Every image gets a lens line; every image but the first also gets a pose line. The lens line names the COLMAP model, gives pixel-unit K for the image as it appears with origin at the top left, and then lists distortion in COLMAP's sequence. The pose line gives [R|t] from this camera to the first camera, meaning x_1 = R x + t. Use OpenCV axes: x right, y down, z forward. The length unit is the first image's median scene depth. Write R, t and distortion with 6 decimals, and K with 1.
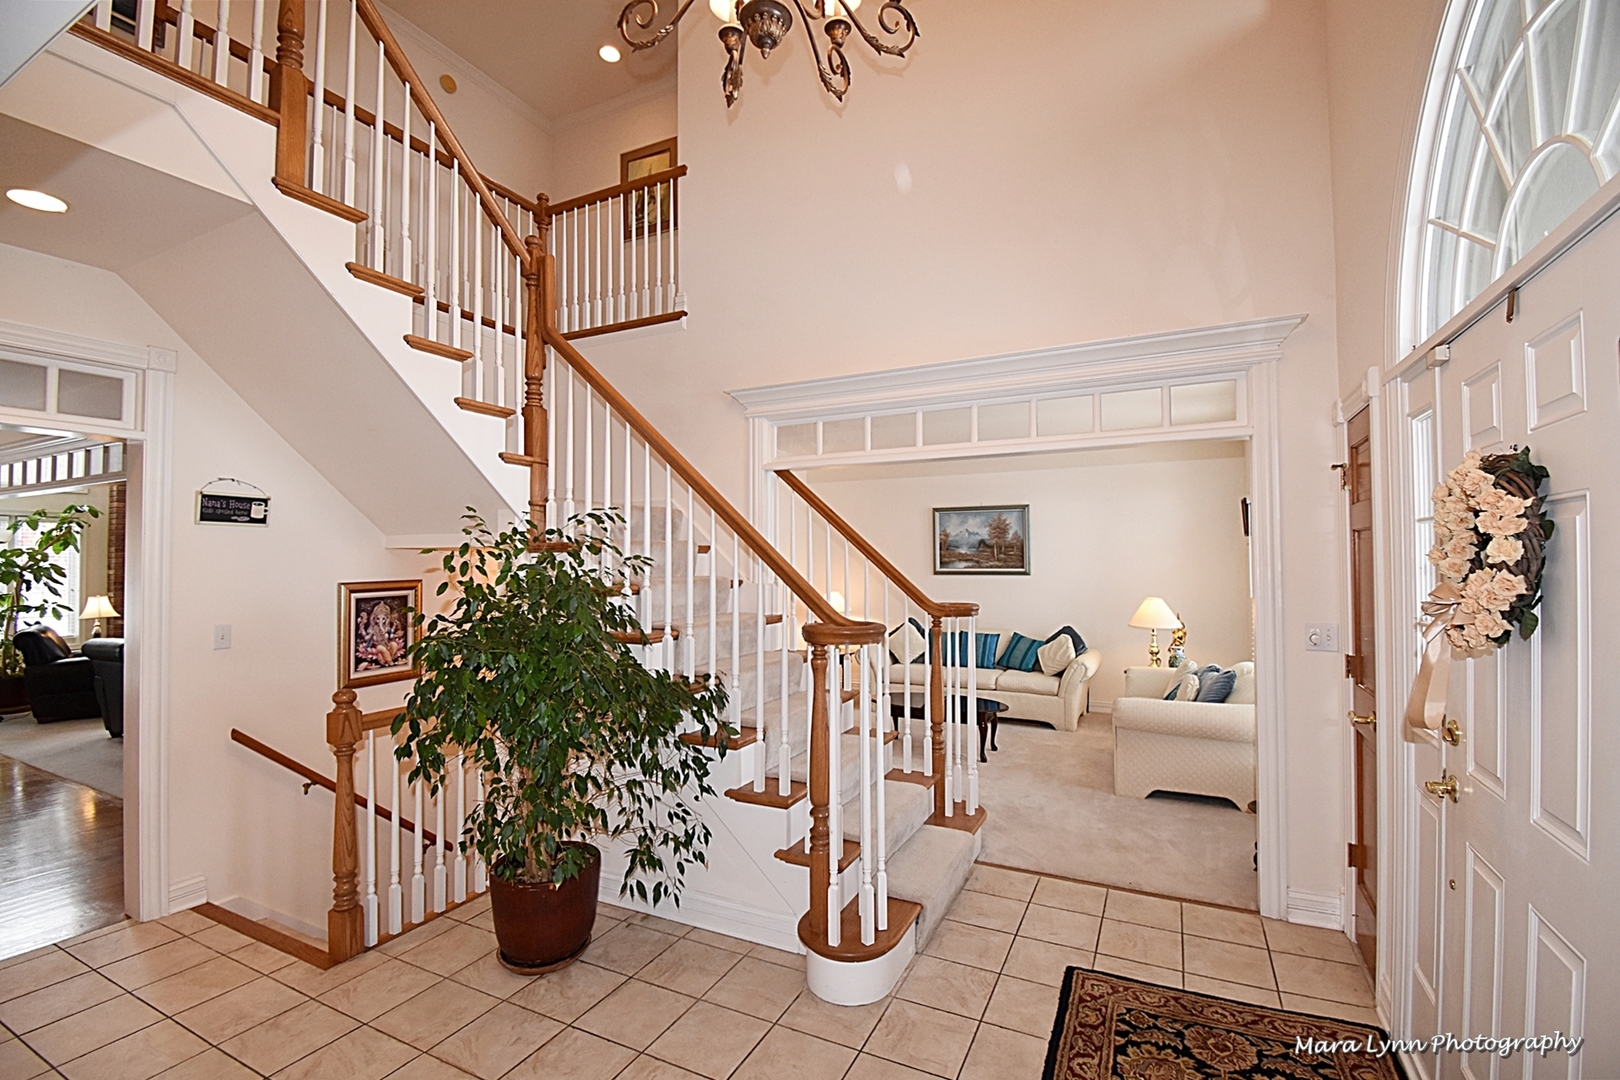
lens RADIAL K [[717.8, 0, 809.9], [0, 717.8, 545.7], [0, 0, 1]] dist [-0.008160, -0.007367]
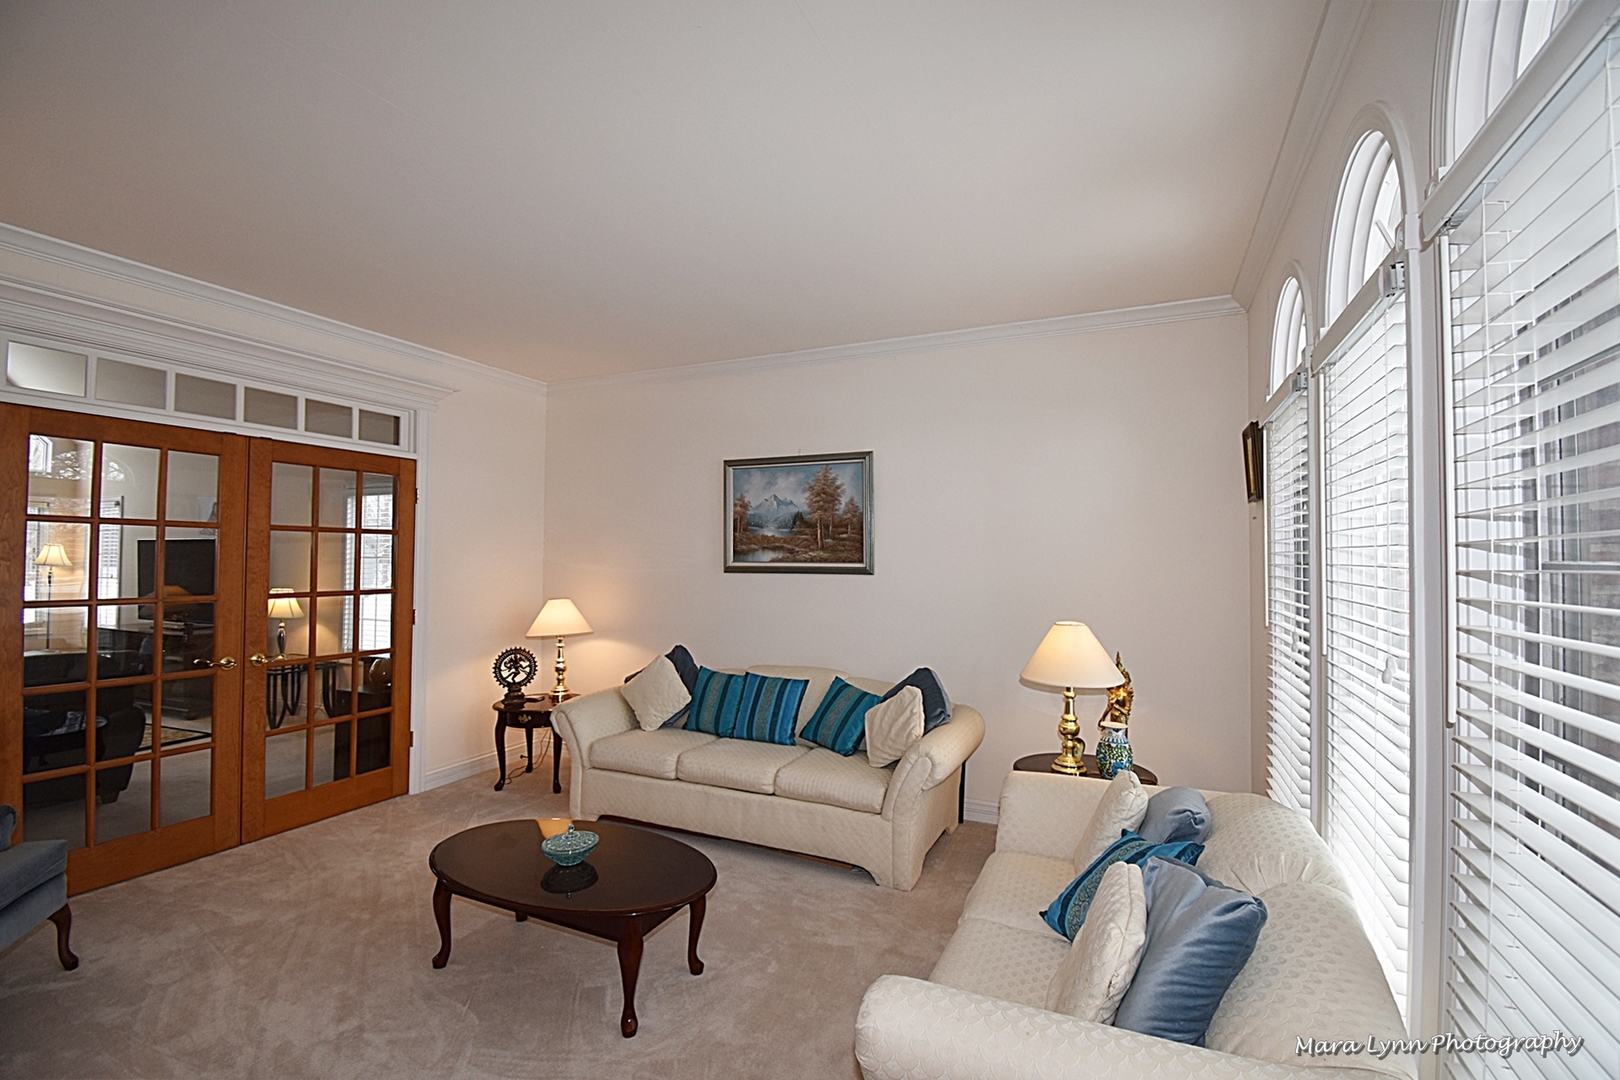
lens RADIAL K [[717.8, 0, 809.1], [0, 717.8, 541.7], [0, 0, 1]] dist [-0.008160, -0.007367]
pose [[0.999700, 0.004003, 0.024176, 0.238580], [-0.004182, 0.999964, 0.007343, 0.010830], [-0.024146, -0.007442, 0.999681, 0.420571]]
